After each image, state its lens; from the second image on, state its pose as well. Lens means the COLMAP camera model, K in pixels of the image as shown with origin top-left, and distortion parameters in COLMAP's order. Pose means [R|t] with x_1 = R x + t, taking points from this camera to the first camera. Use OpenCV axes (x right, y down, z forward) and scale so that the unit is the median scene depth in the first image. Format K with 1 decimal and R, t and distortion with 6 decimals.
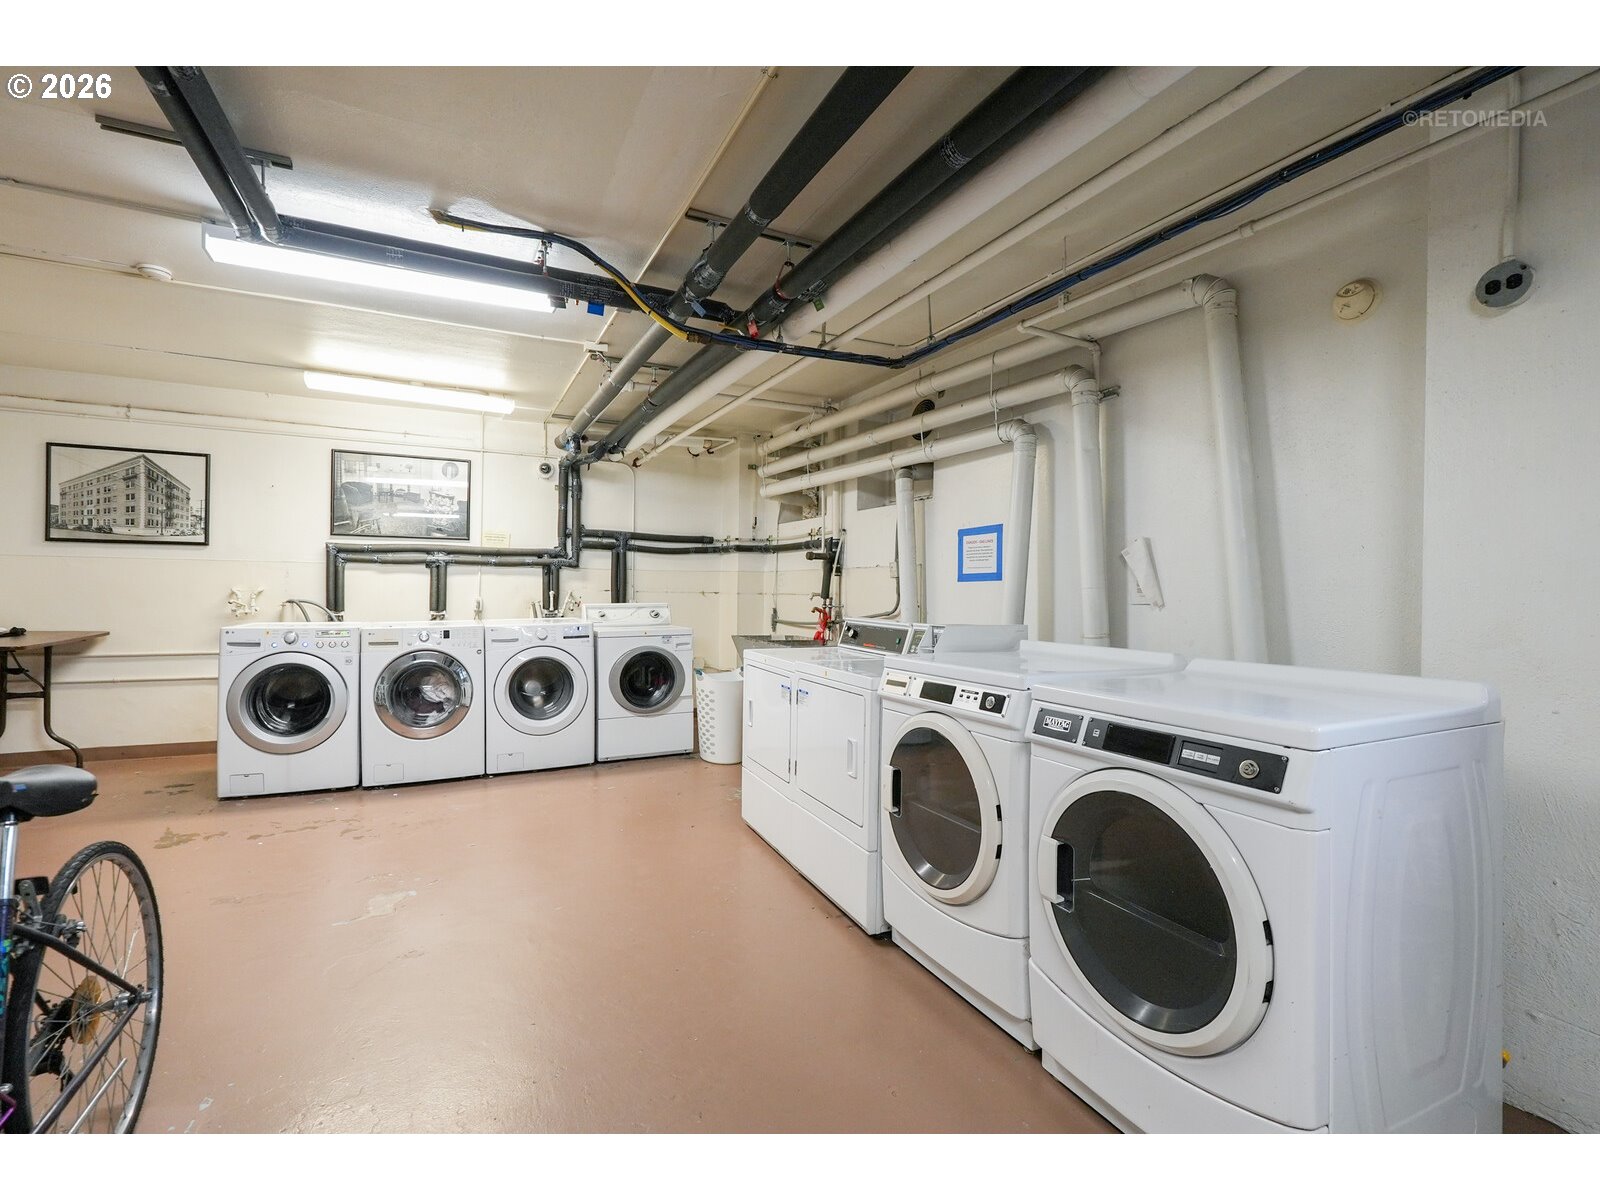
lens RADIAL K [[743.7, 0, 799.4], [0, 743.7, 602.1], [0, 0, 1]] dist [-0.000364, -0.000078]
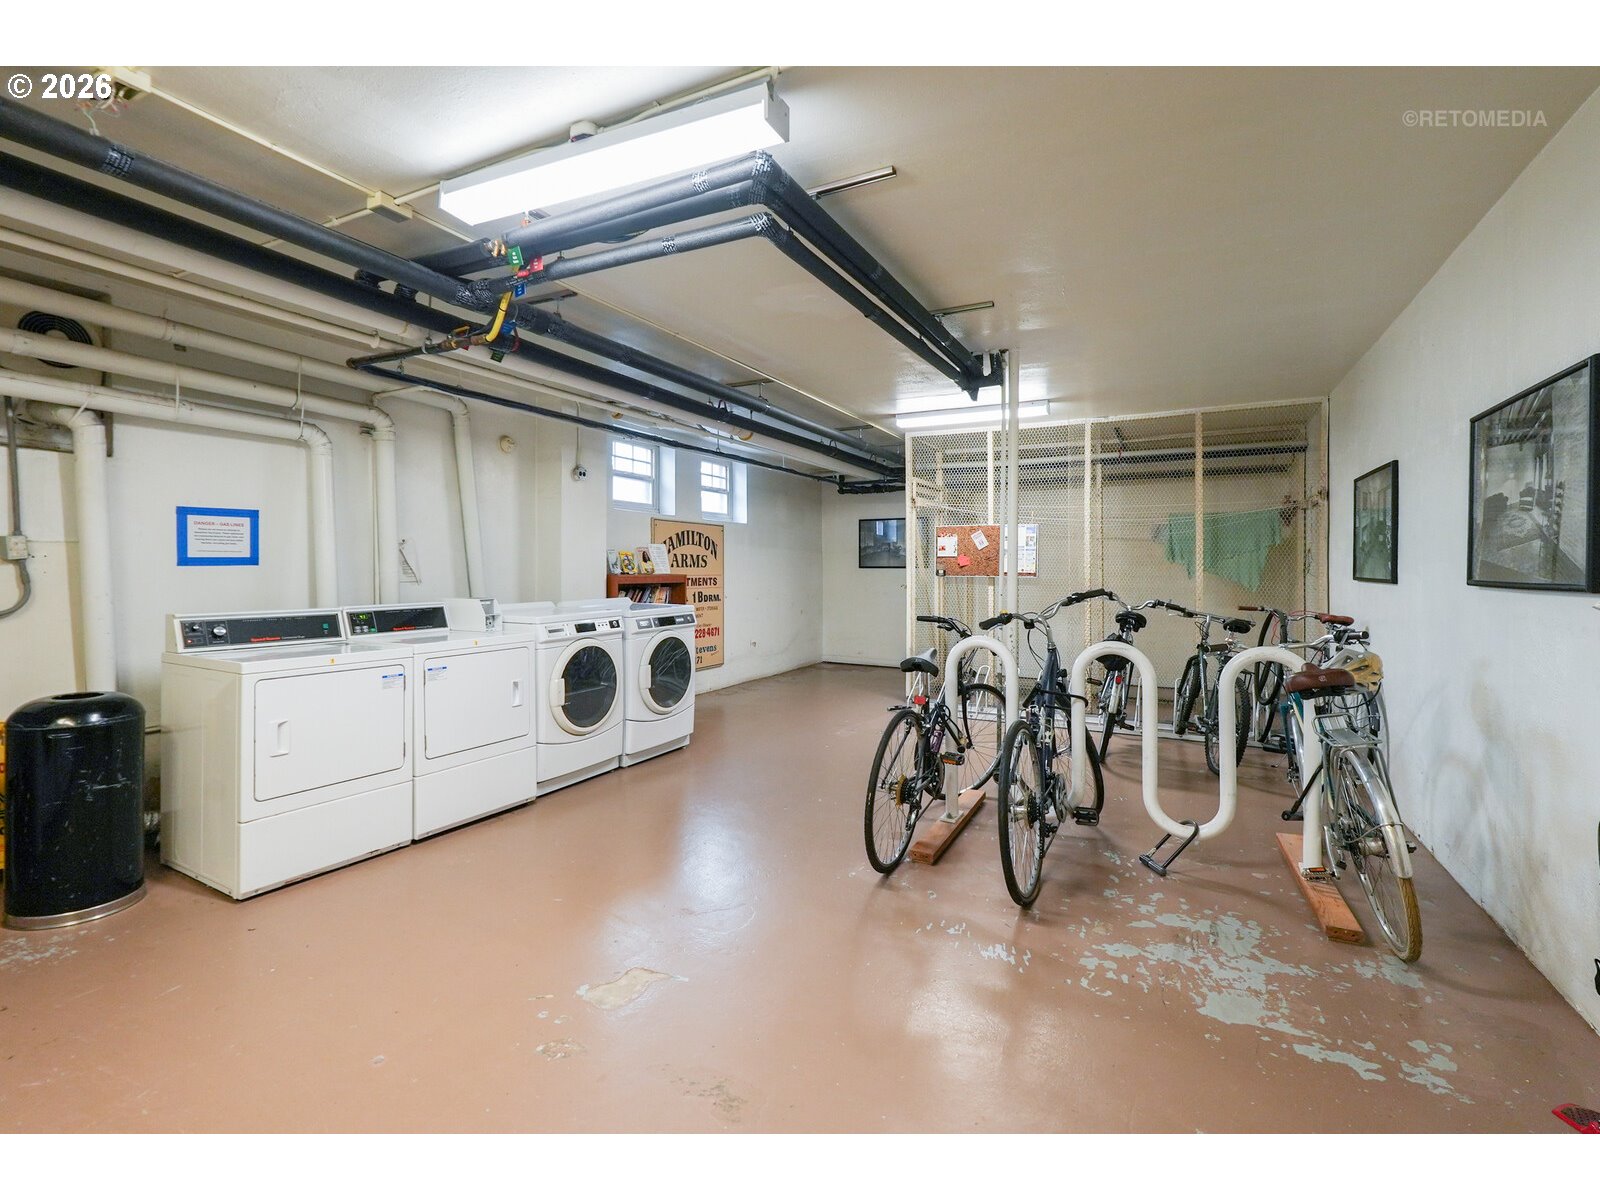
lens RADIAL K [[741.5, 0, 799.2], [0, 741.5, 564.0], [0, 0, 1]] dist [-0.000266, -0.000033]
pose [[-0.599404, -0.013072, 0.800340, -1.472584], [0.003806, 0.999809, 0.019180, -0.068920], [-0.800437, 0.014543, -0.599240, 1.491342]]
